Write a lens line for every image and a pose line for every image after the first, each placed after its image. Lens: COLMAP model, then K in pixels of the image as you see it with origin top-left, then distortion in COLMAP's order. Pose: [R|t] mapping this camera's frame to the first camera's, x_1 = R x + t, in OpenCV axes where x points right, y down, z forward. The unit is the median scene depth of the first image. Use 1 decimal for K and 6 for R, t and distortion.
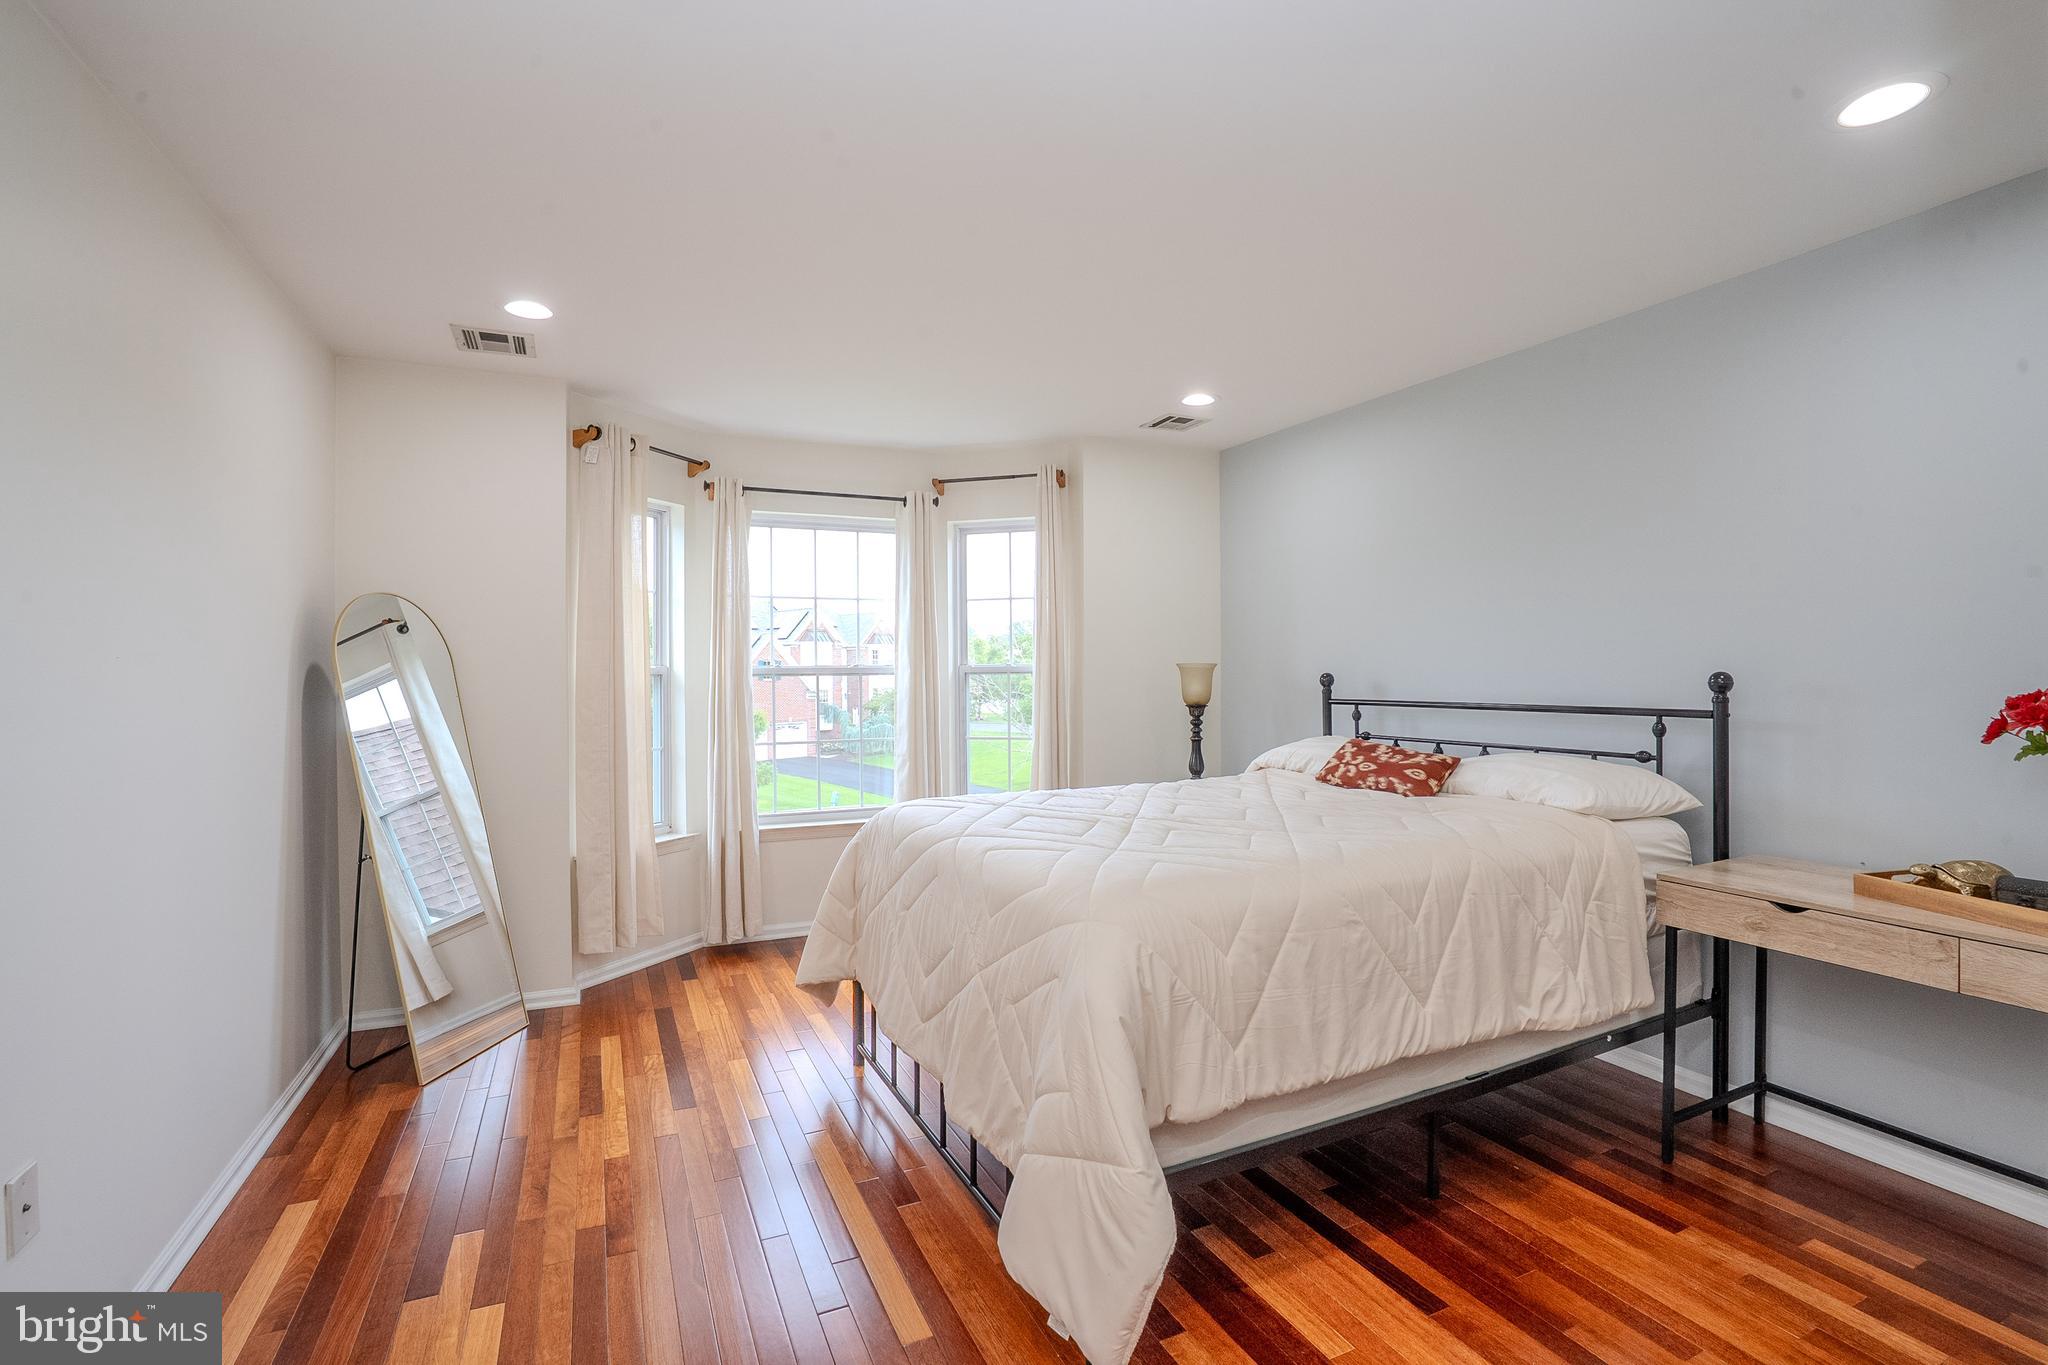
lens RADIAL K [[921.5, 0, 1015.9], [0, 921.5, 673.1], [0, 0, 1]] dist [-0.004822, -0.000145]
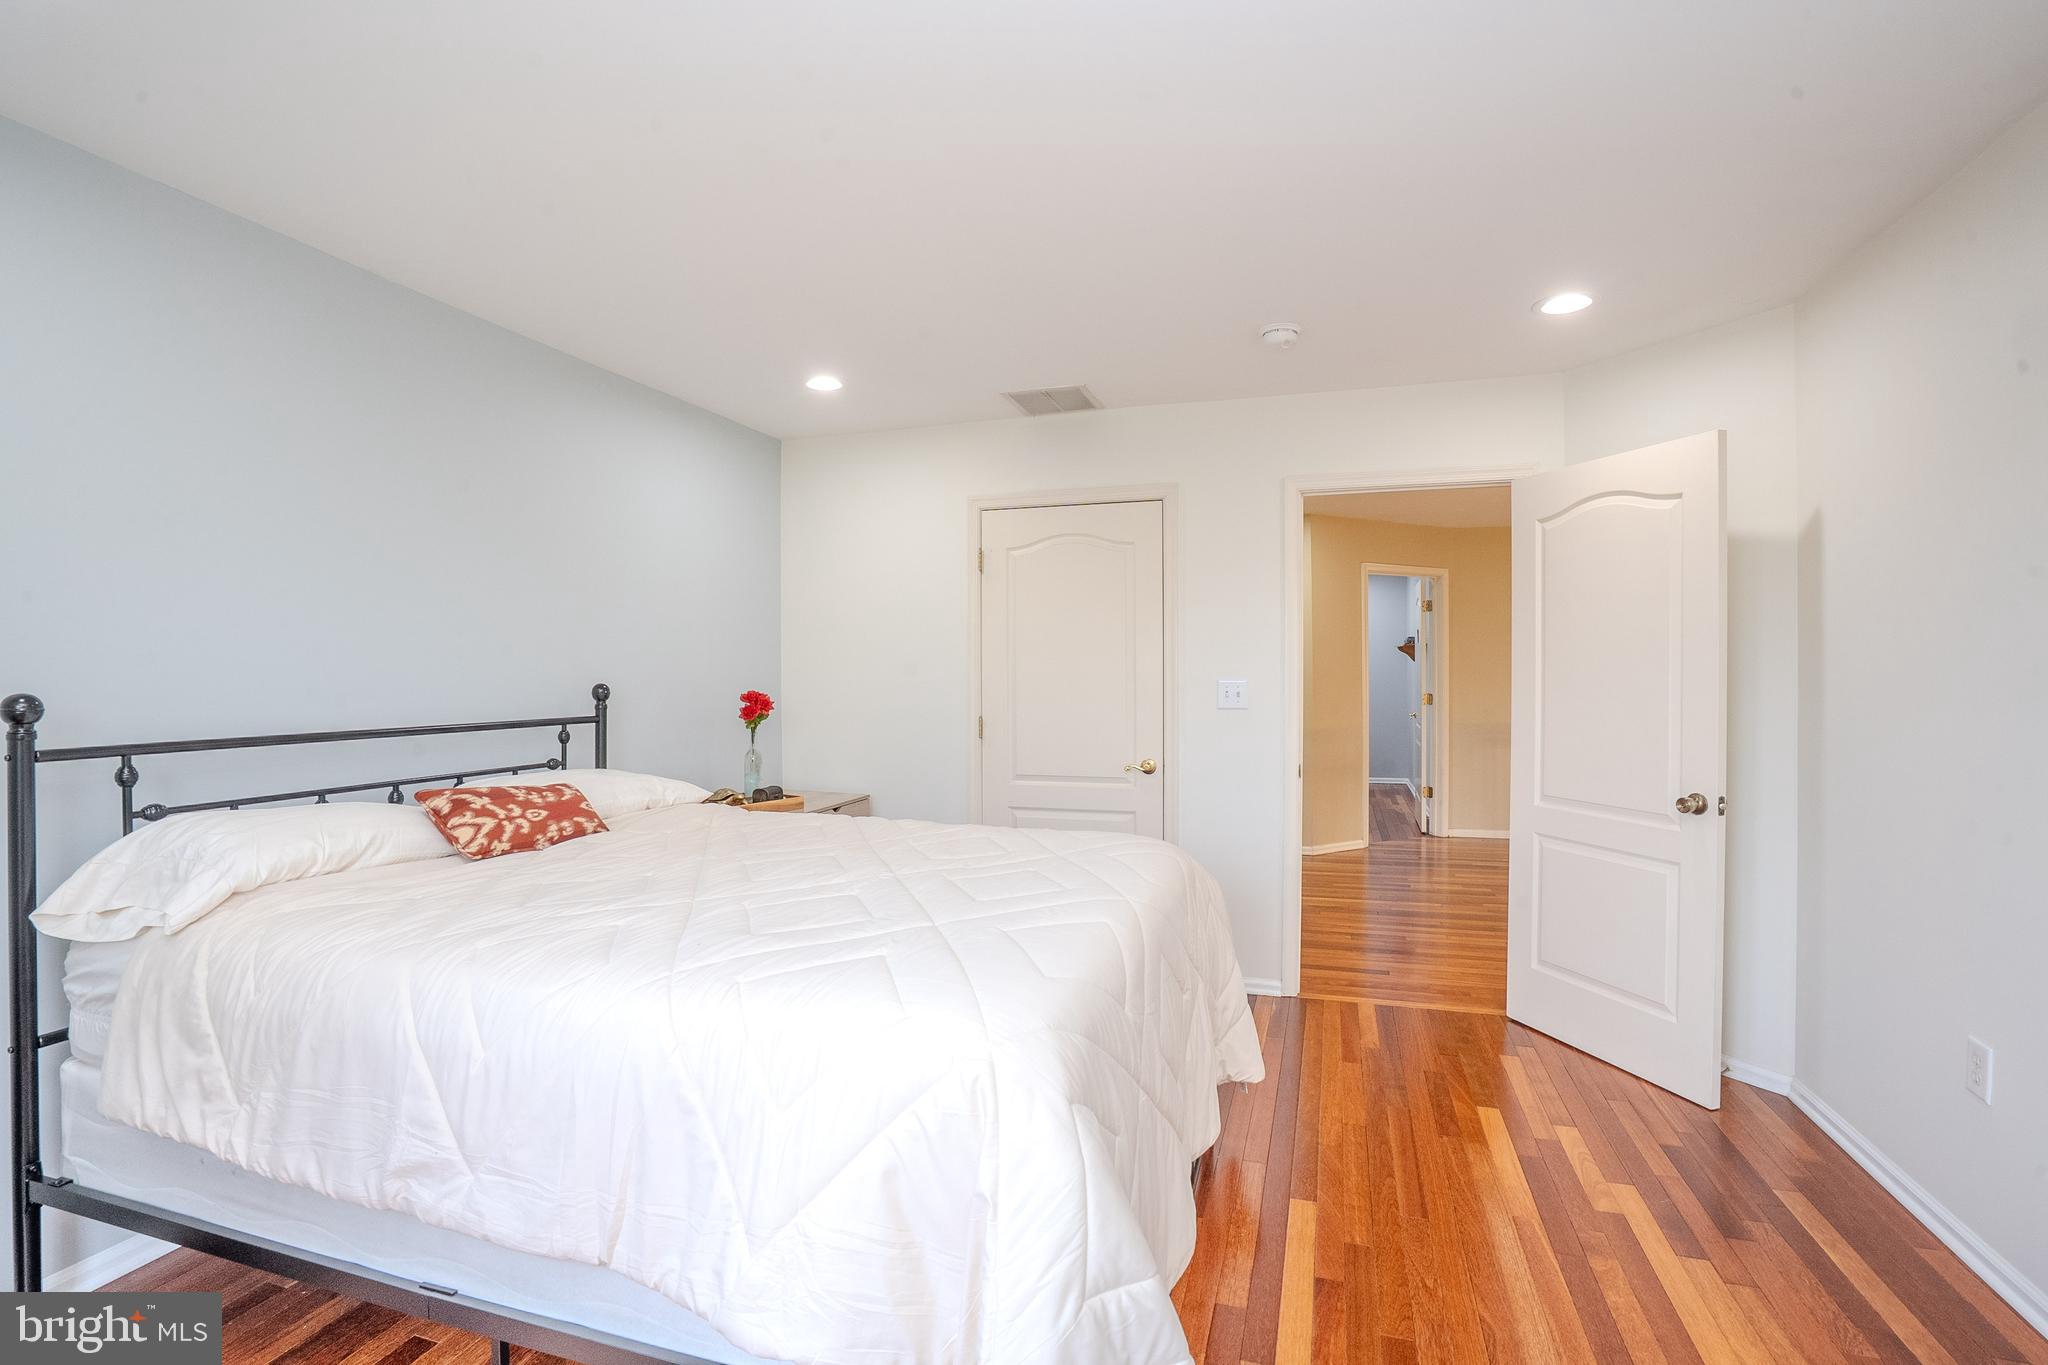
lens RADIAL K [[921.5, 0, 1022.7], [0, 921.5, 683.5], [0, 0, 1]] dist [-0.004822, -0.000145]
pose [[-0.725165, 0.020607, 0.688267, -0.328664], [0.029551, 0.999563, 0.001209, 0.010590], [-0.687941, 0.021216, -0.725456, 1.096870]]
